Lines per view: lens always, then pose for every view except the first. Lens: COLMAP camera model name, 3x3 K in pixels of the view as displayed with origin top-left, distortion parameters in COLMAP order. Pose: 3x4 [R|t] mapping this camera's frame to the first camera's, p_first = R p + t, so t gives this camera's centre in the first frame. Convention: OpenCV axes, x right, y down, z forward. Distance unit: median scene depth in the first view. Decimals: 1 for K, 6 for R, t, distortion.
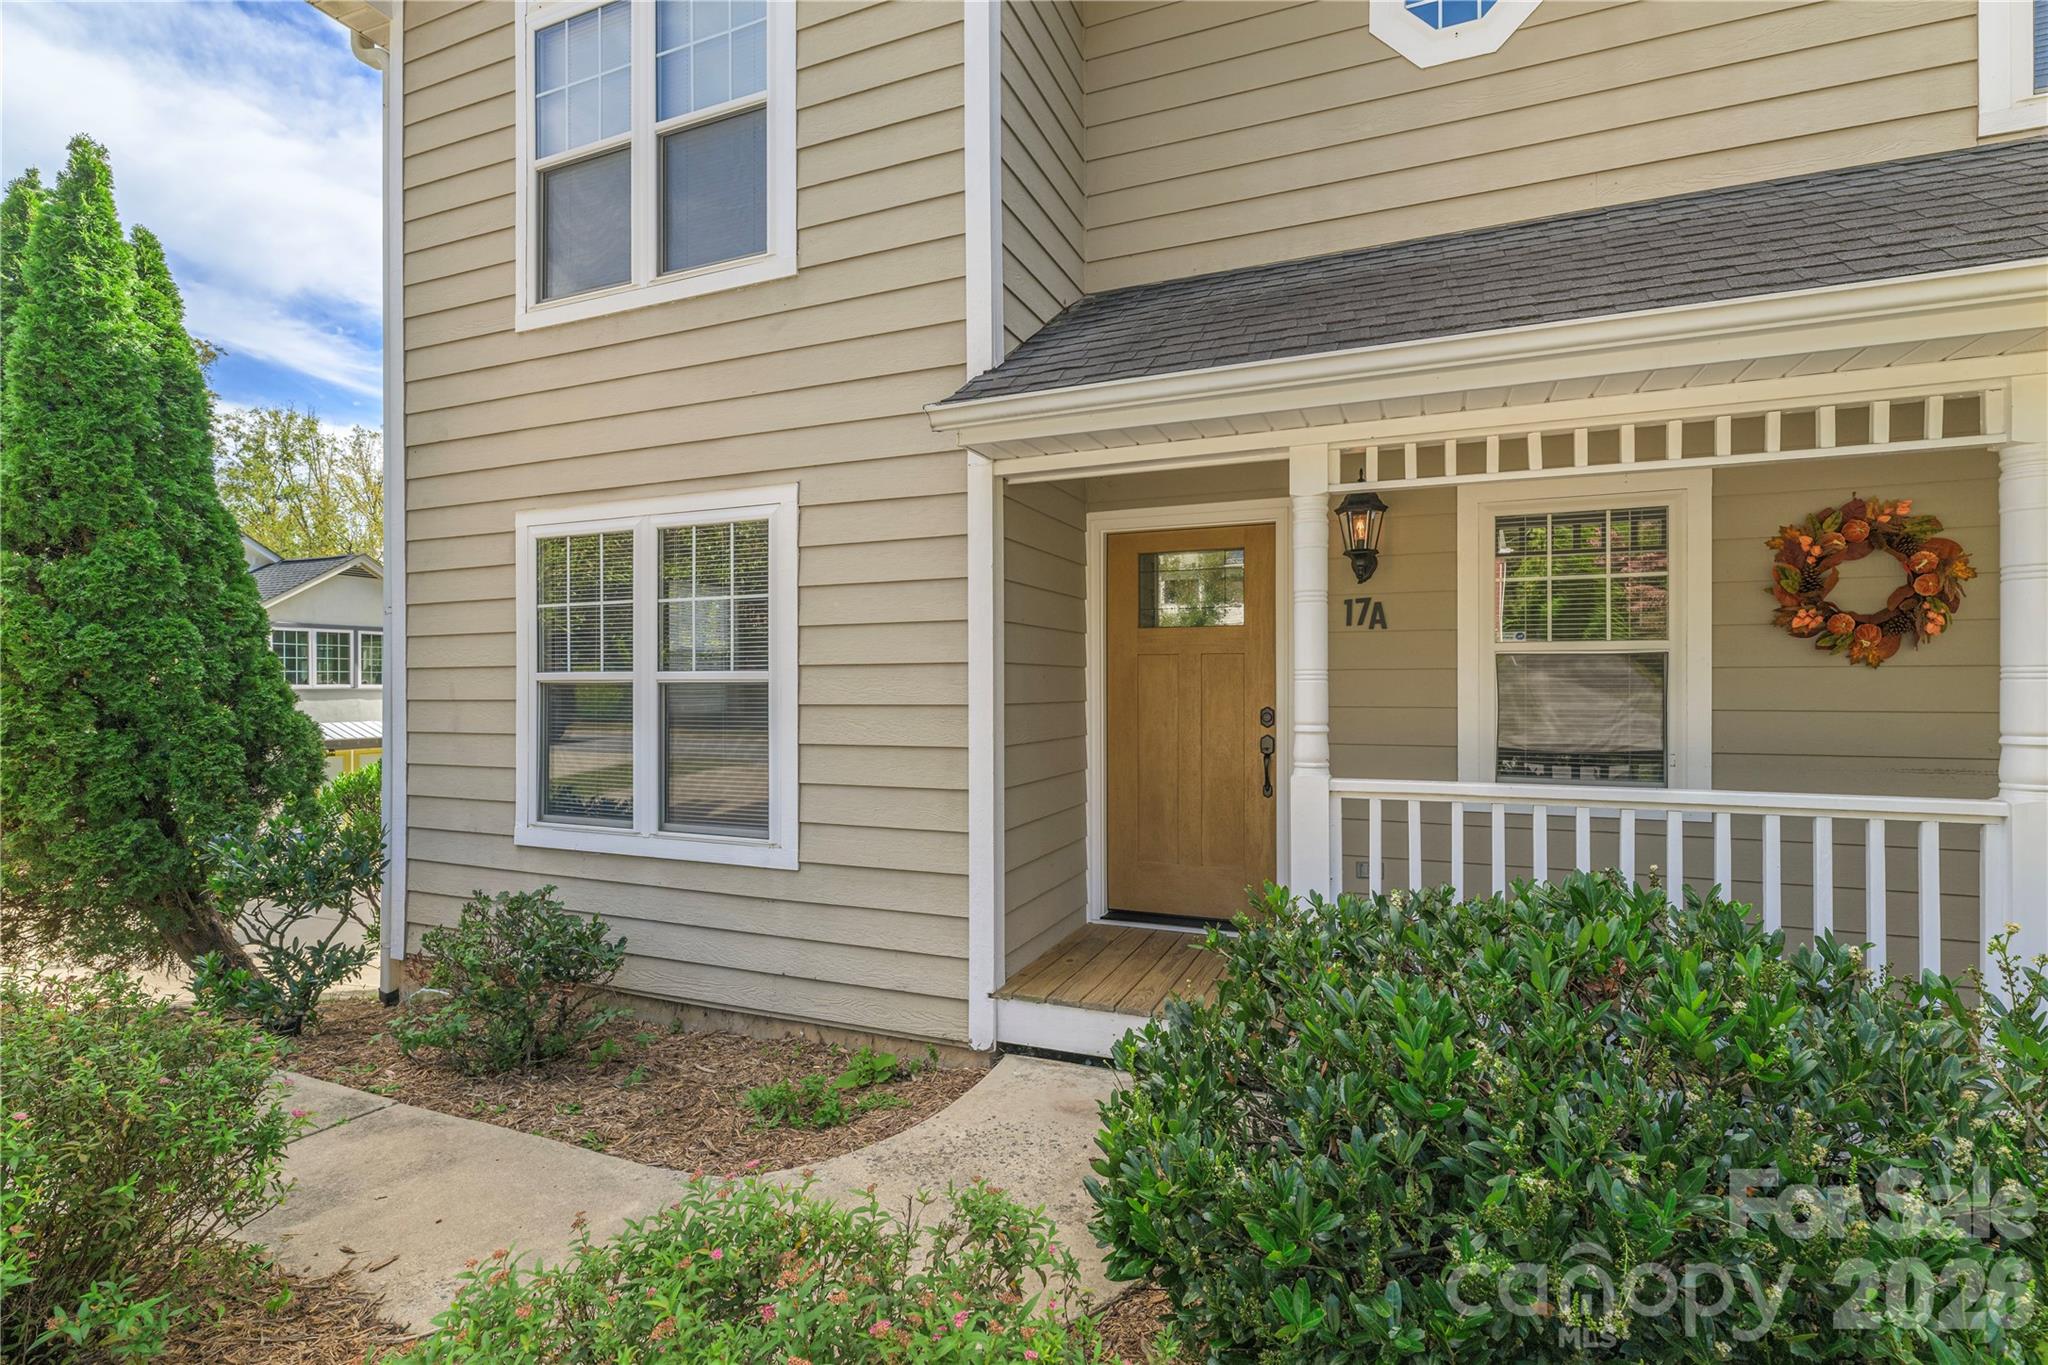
lens RADIAL K [[968.9, 0, 1012.8], [0, 968.9, 661.5], [0, 0, 1]] dist [0.000723, 0.000335]
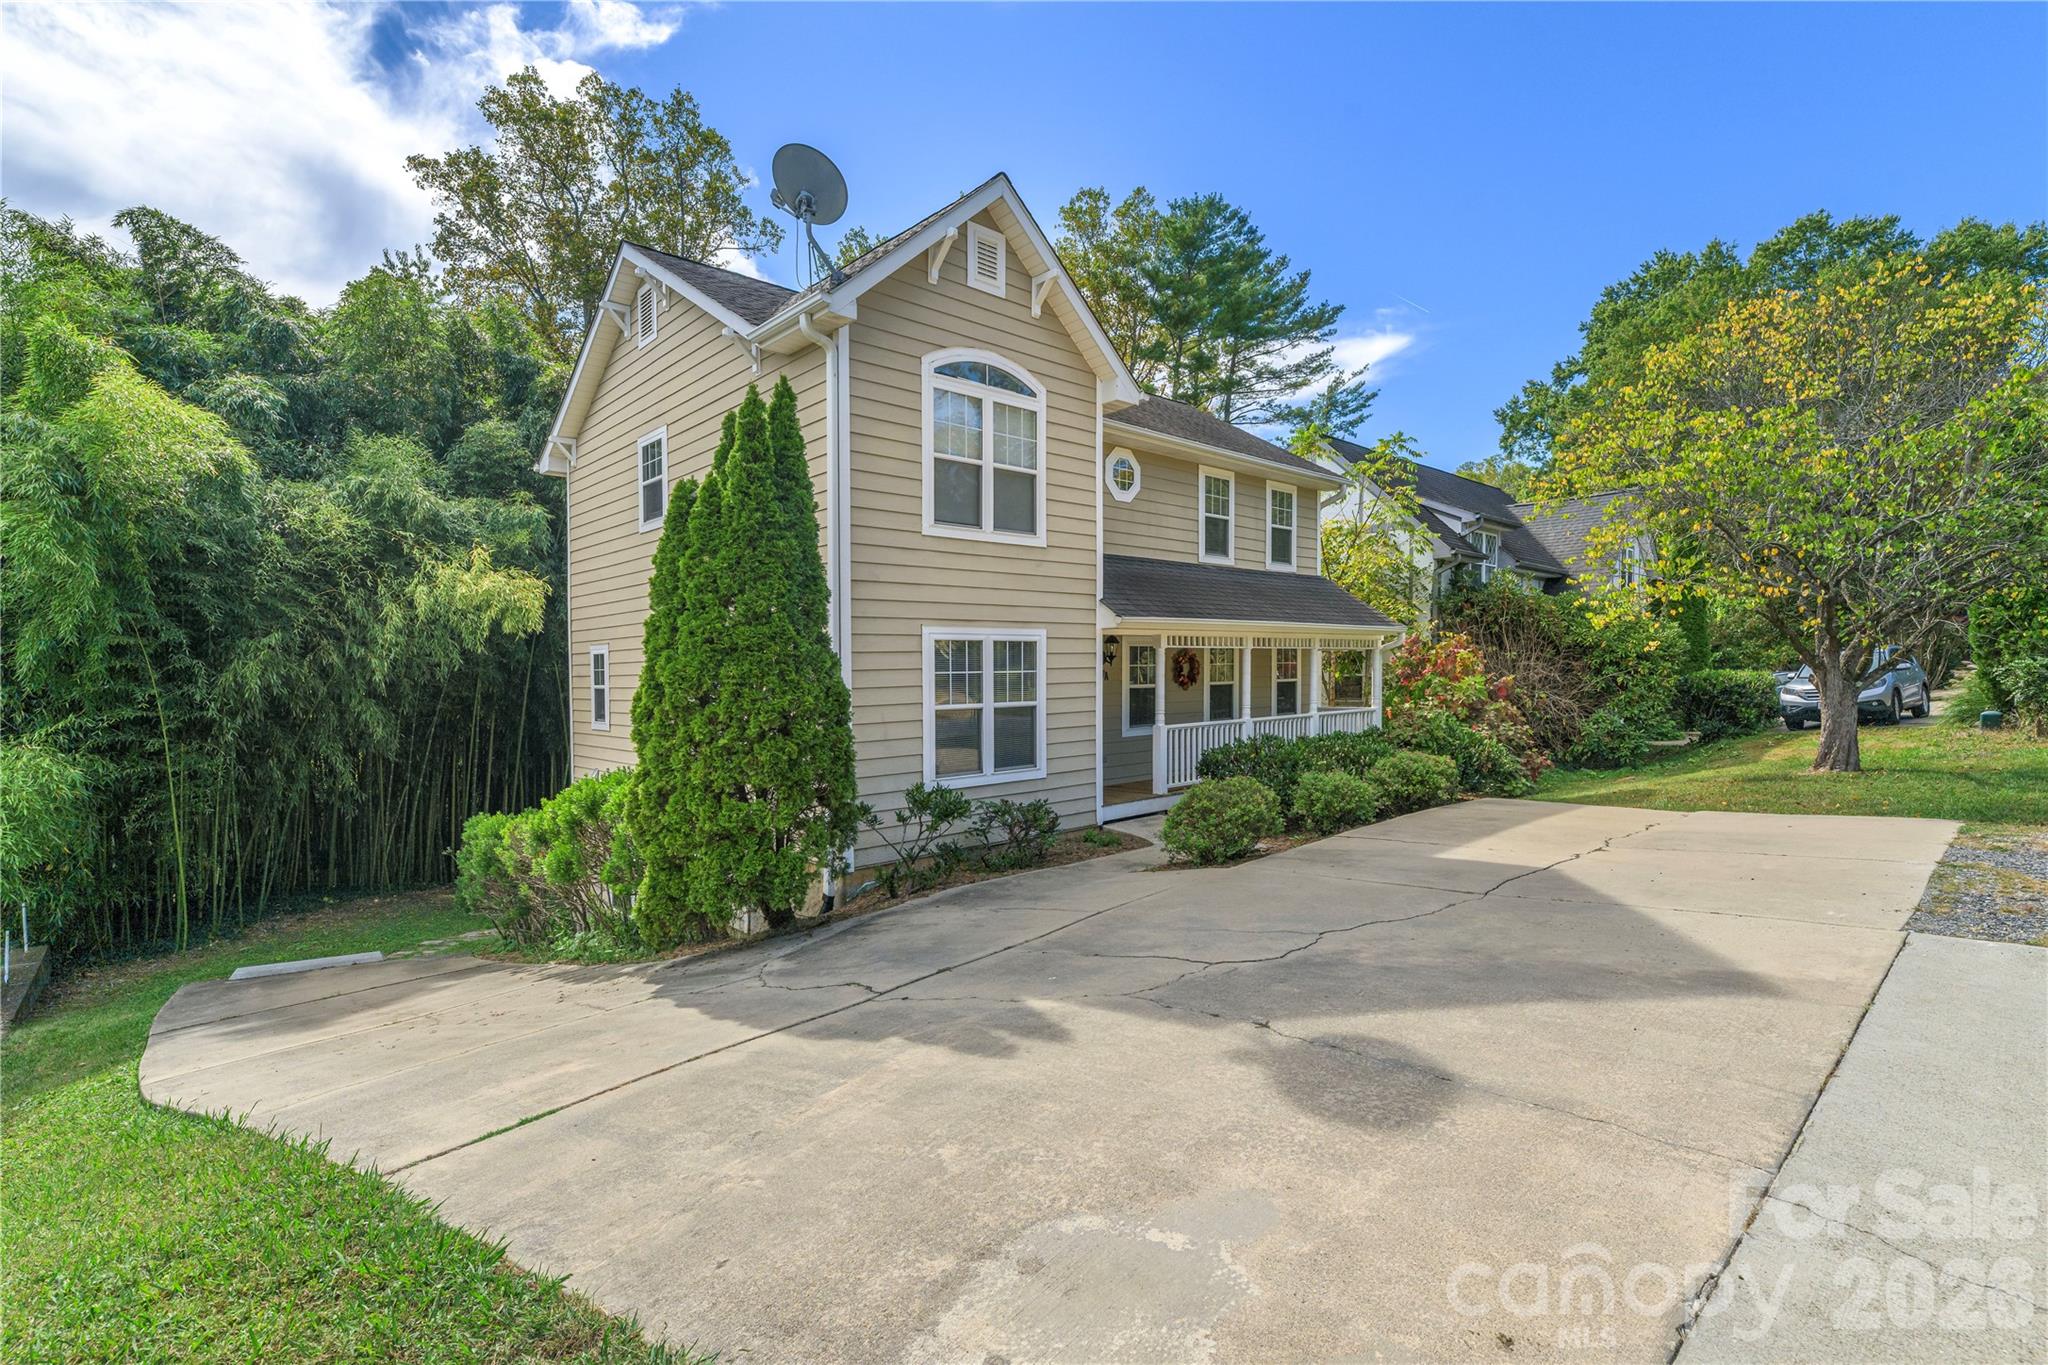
lens RADIAL K [[931.0, 0, 1024.0], [0, 931.0, 682.5], [0, 0, 1]] dist [0.000775, 0.000159]
pose [[0.417008, -0.016747, 0.908748, -2.458529], [-0.005010, 0.999773, 0.020724, -0.088653], [-0.908889, -0.013195, 0.416830, 0.014600]]
